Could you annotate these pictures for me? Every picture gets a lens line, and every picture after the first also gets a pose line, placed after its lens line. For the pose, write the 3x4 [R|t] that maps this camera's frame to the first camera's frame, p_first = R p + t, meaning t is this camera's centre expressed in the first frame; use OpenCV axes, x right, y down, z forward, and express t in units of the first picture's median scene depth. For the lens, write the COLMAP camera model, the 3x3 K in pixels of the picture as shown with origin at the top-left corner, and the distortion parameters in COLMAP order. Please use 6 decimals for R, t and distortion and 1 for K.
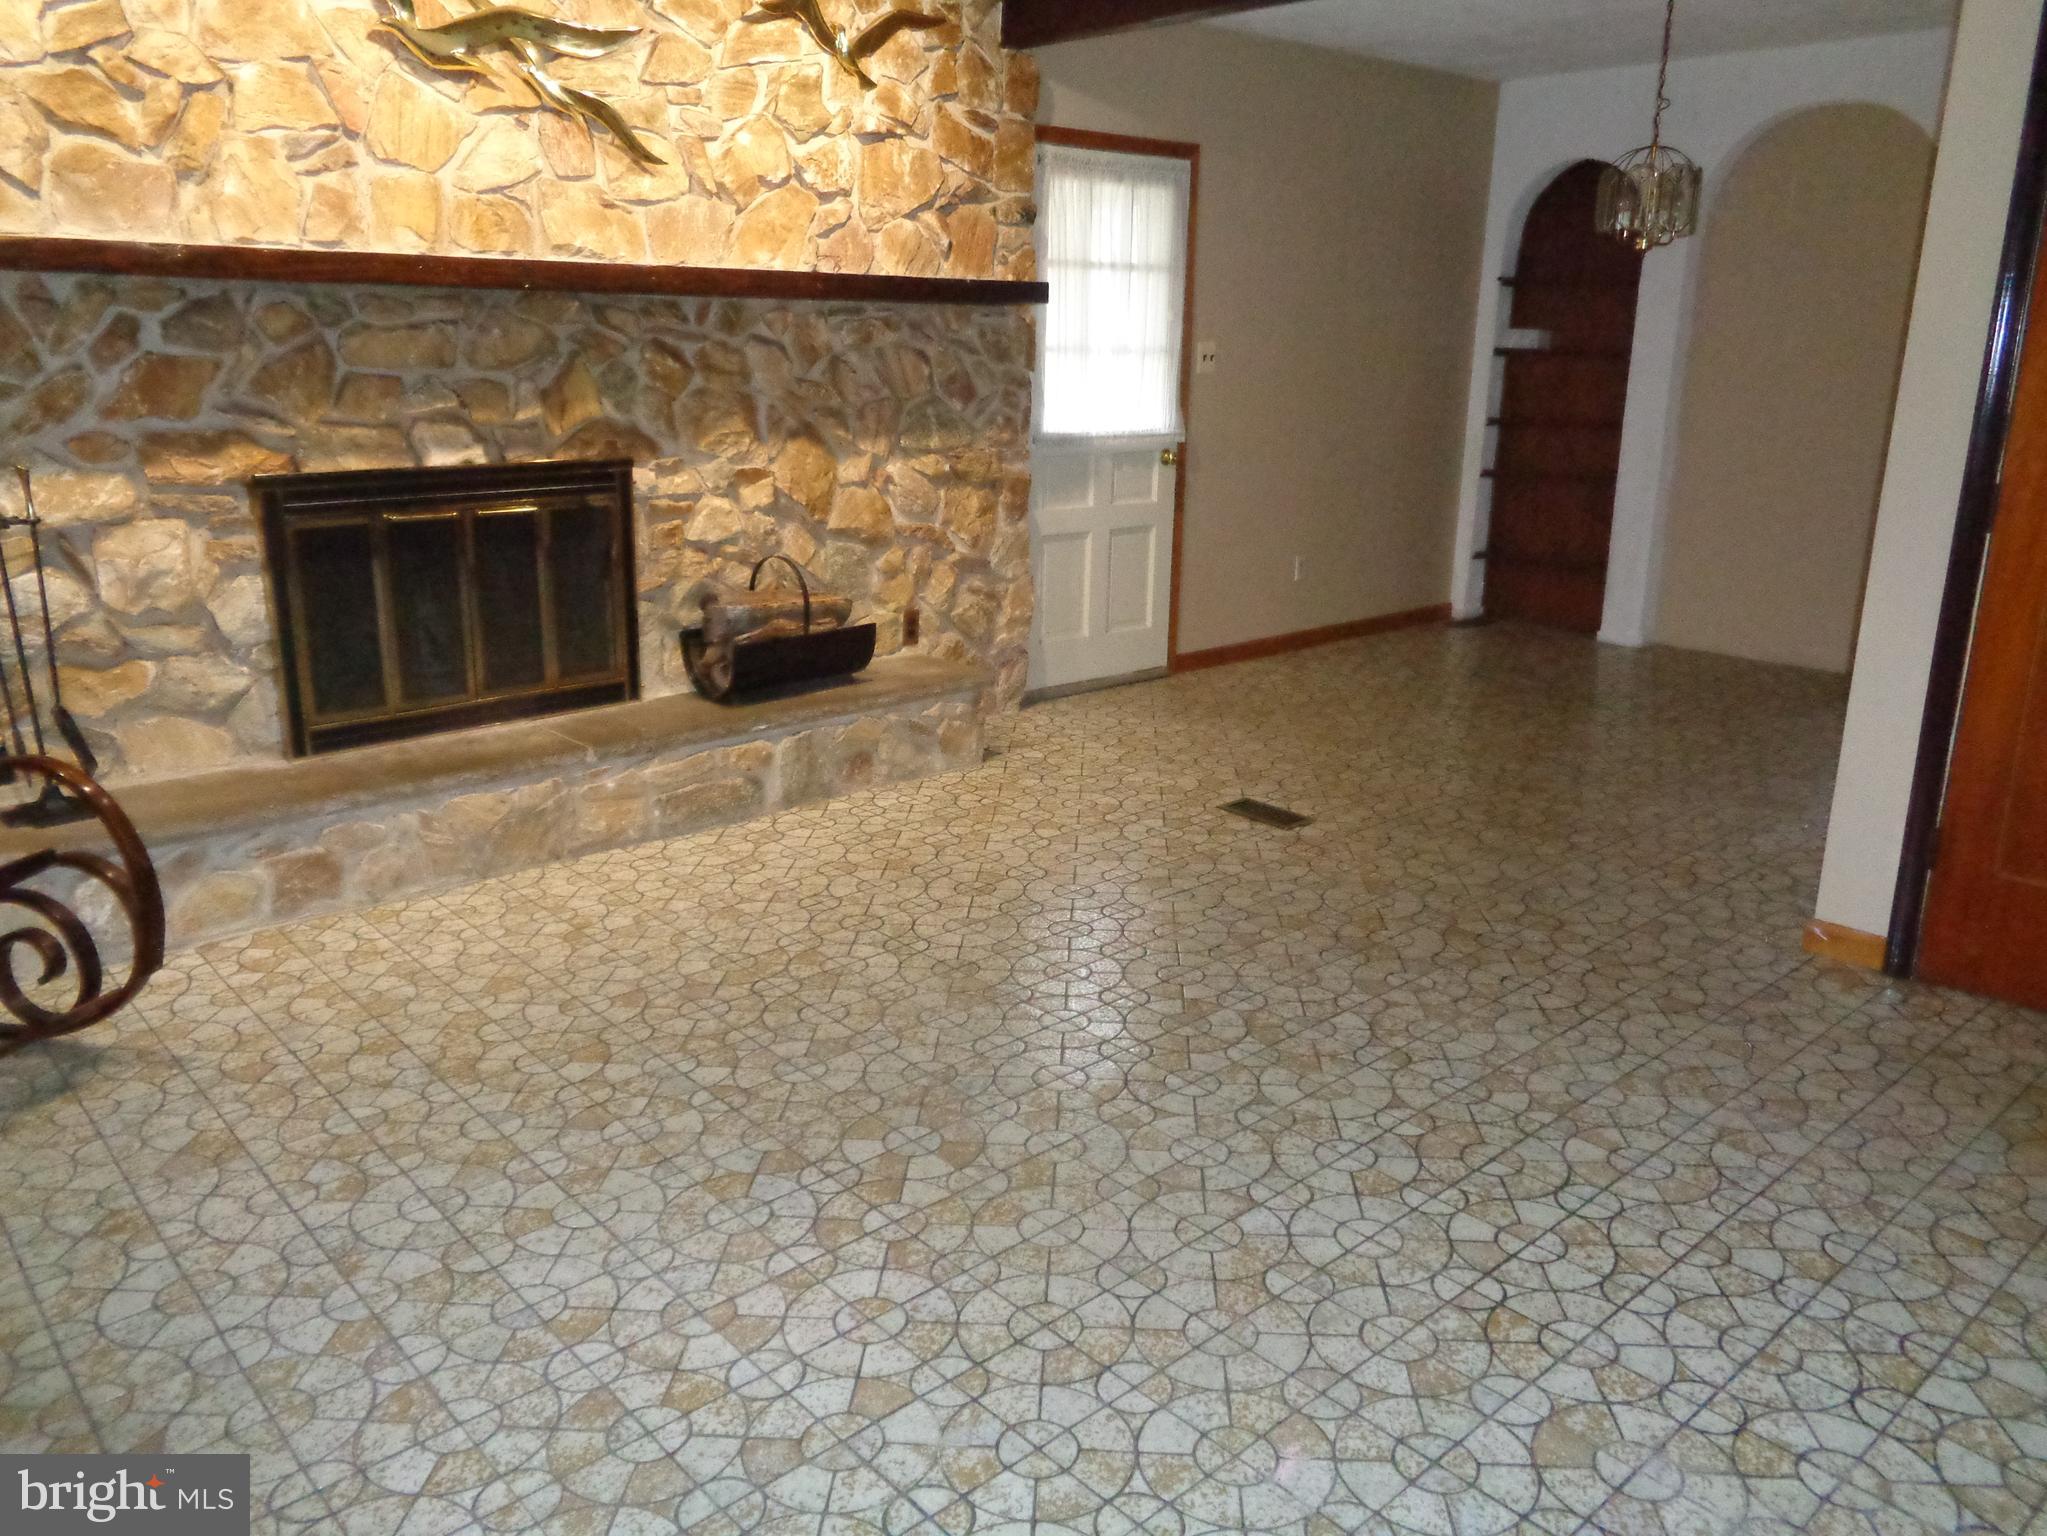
lens RADIAL K [[1538.4, 0, 1021.7], [0, 1538.4, 767.2], [0, 0, 1]] dist [0.008013, 0.004411]
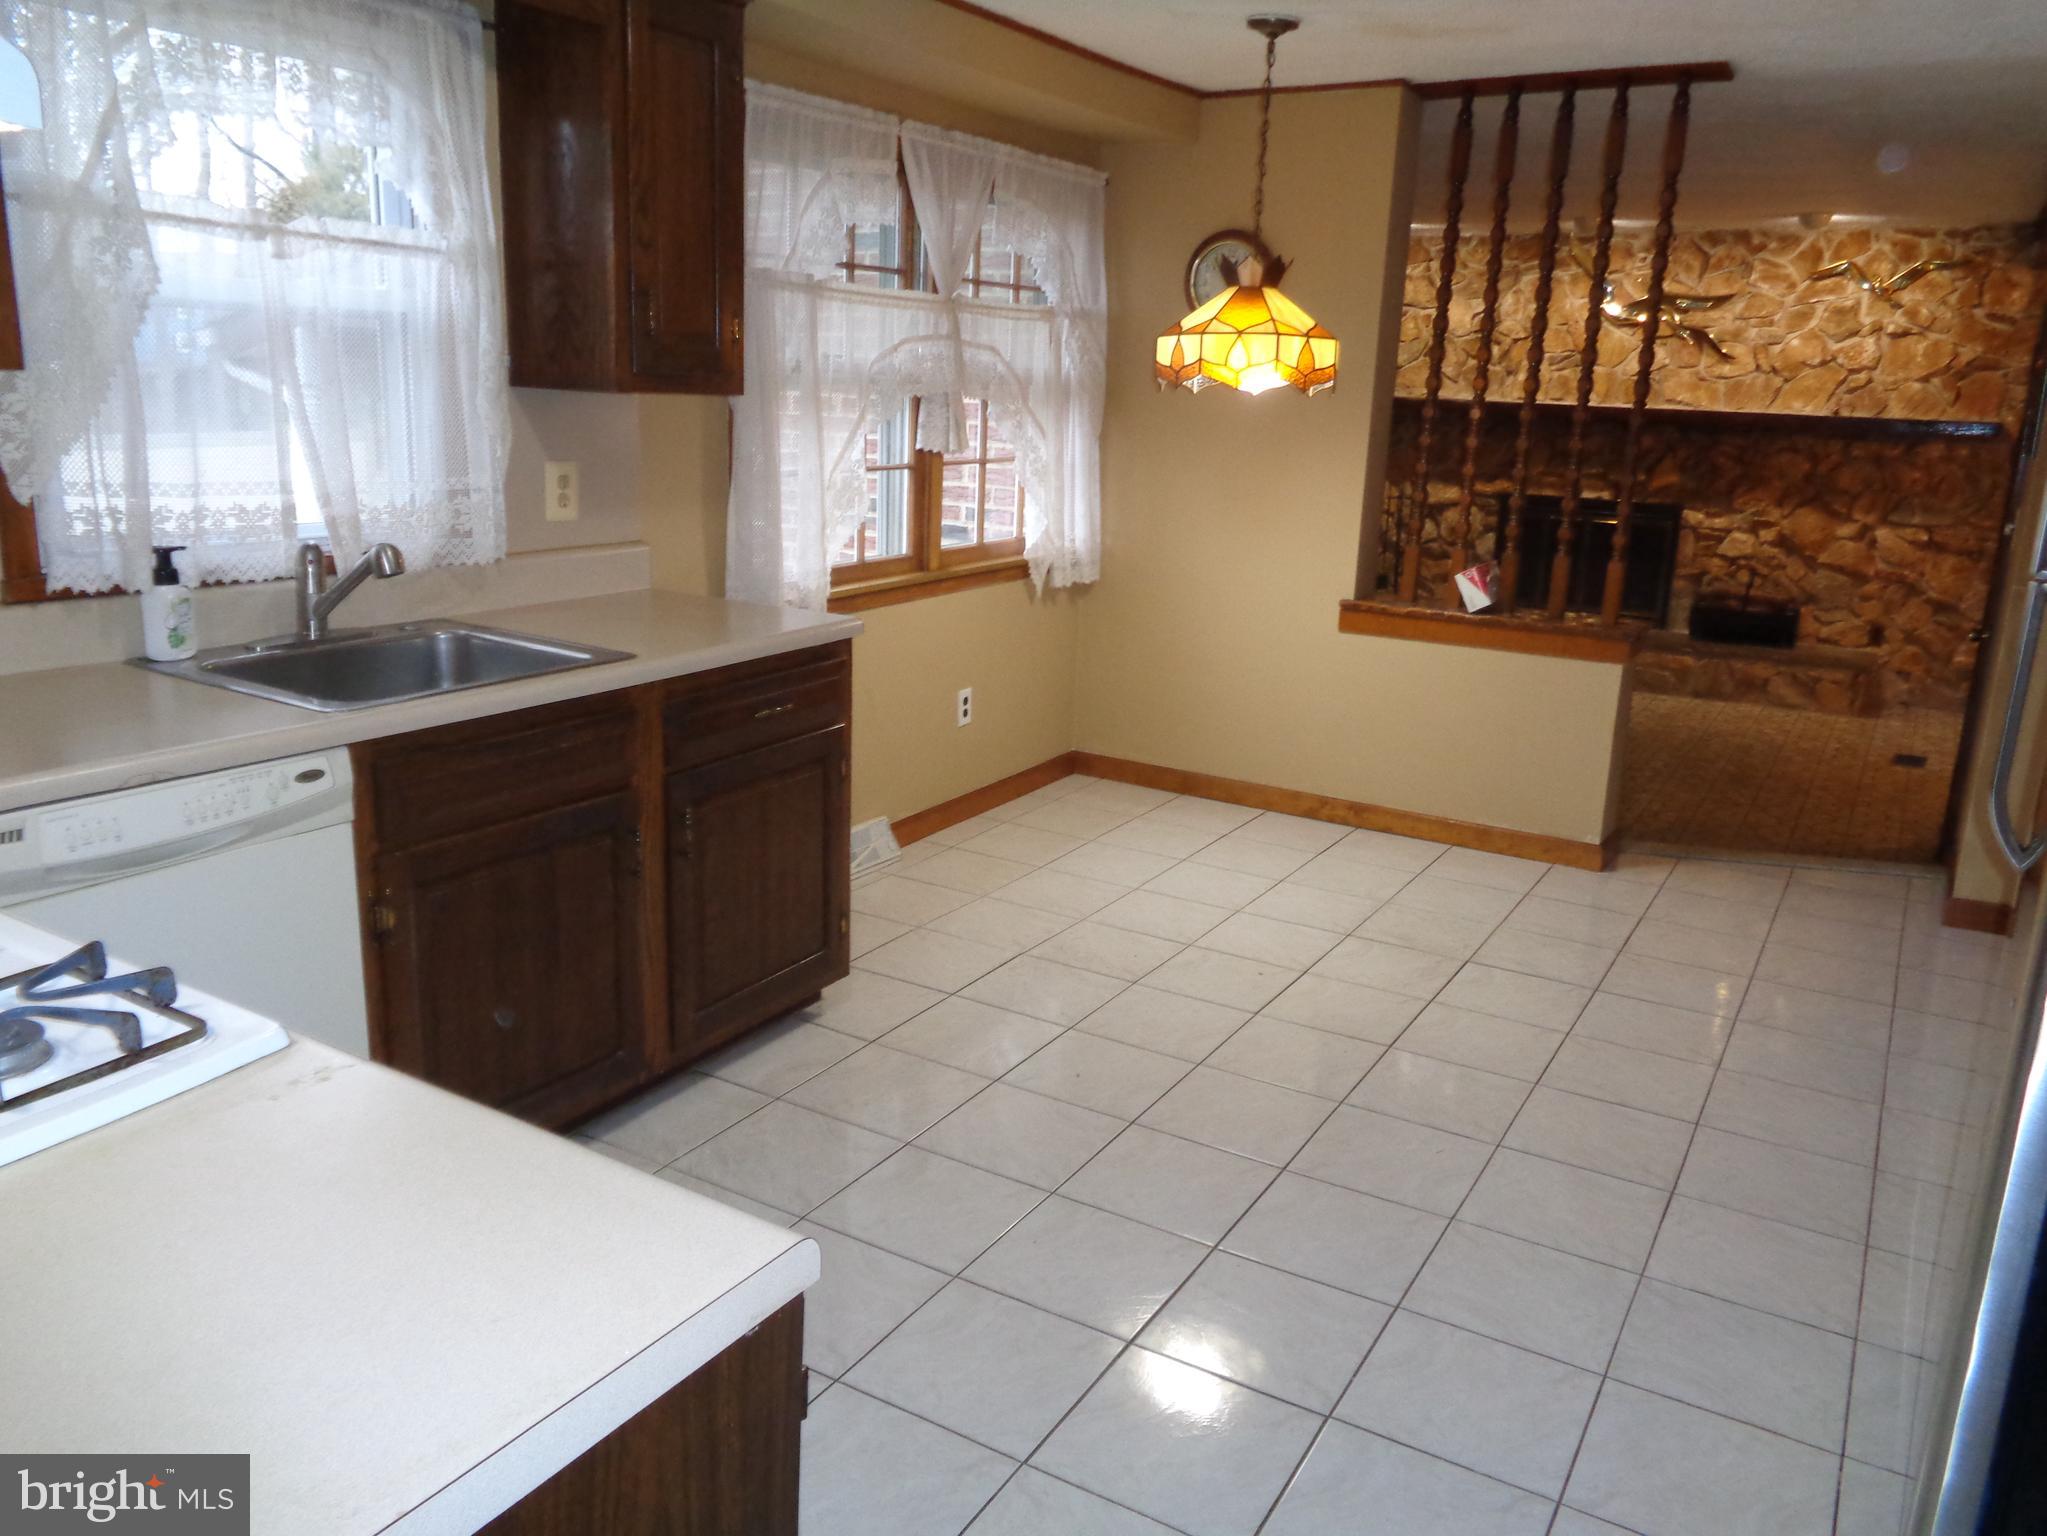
lens RADIAL K [[1538.4, 0, 1017.6], [0, 1538.4, 774.6], [0, 0, 1]] dist [0.008013, 0.004411]
pose [[0.292846, 0.238575, -0.925917, 1.317000], [-0.295536, 0.943539, 0.149644, 0.075385], [0.909340, 0.229819, 0.346819, -0.351009]]
